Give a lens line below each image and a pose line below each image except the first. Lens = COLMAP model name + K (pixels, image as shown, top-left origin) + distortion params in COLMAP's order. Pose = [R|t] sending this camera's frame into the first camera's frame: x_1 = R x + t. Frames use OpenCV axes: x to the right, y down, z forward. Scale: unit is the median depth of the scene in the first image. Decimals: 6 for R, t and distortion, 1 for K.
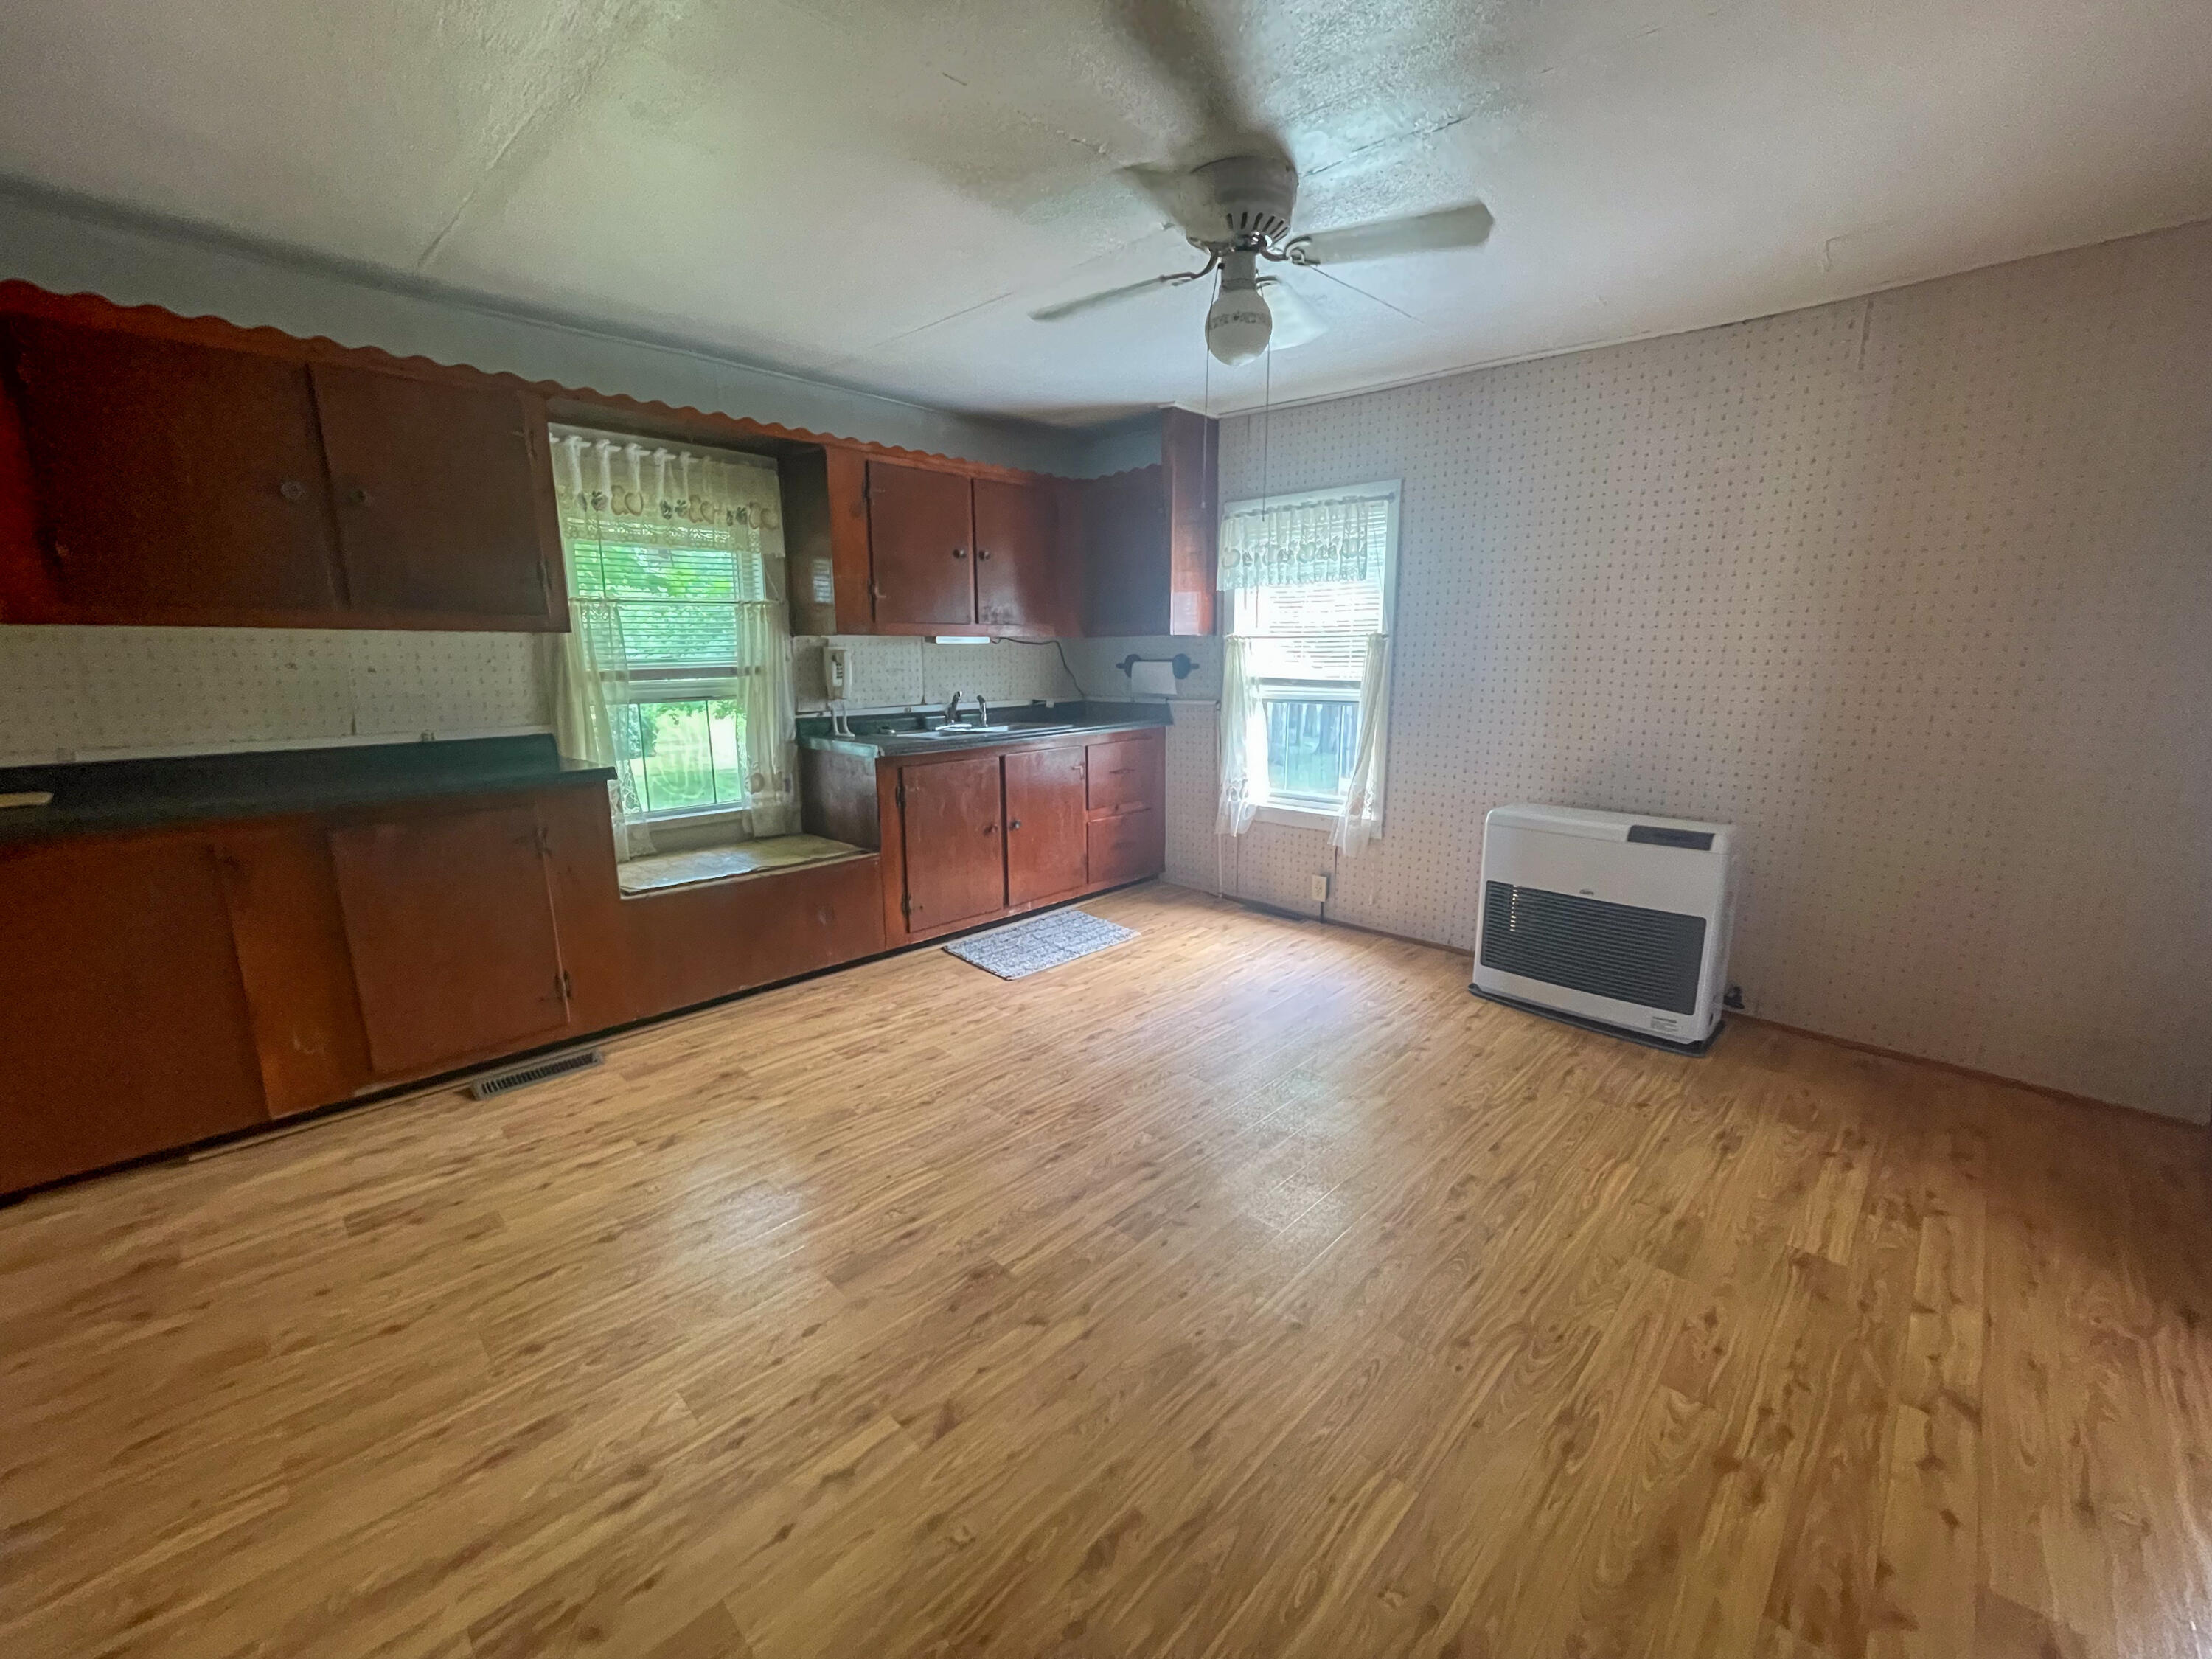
lens RADIAL K [[906.9, 0, 1106.0], [0, 906.9, 829.5], [0, 0, 1]] dist [0.000955, 0.000080]
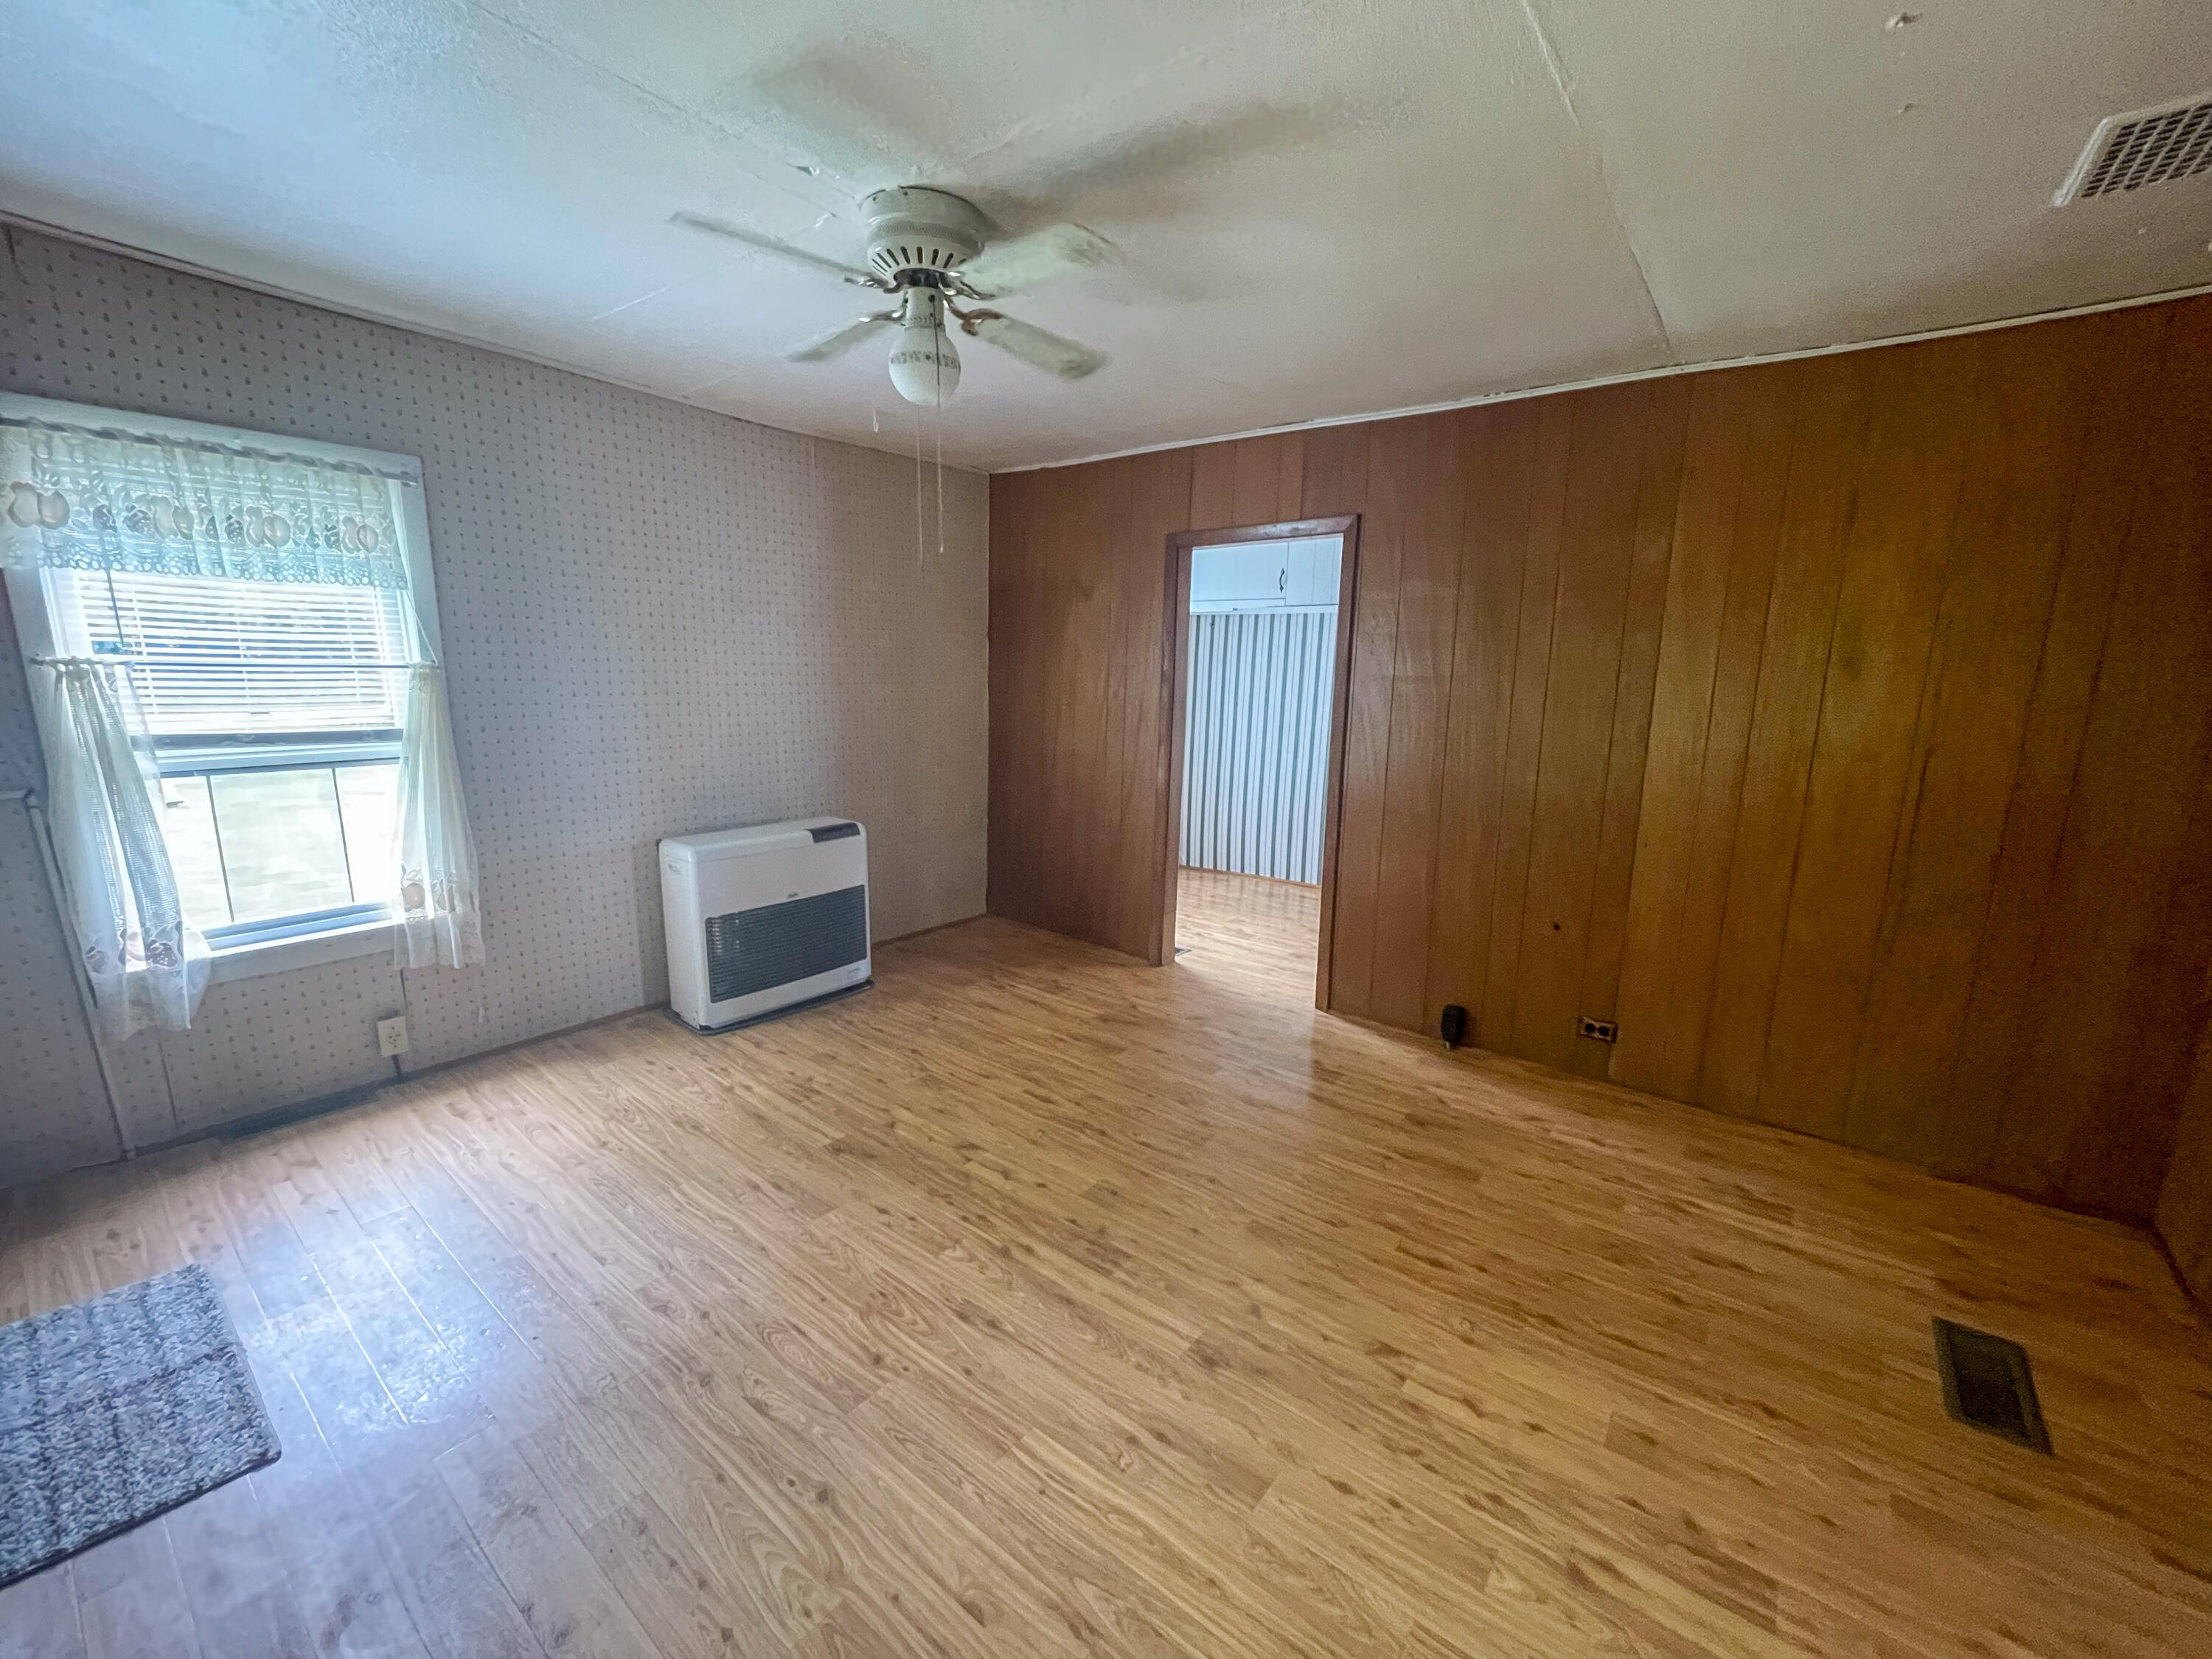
lens RADIAL K [[880.3, 0, 1106.0], [0, 880.3, 829.5], [0, 0, 1]] dist [0.007477, 0.000217]
pose [[-0.099866, -0.179921, 0.978599, -0.655635], [0.177505, 0.964517, 0.195446, -0.177898], [-0.979040, 0.193225, -0.064386, 0.733748]]
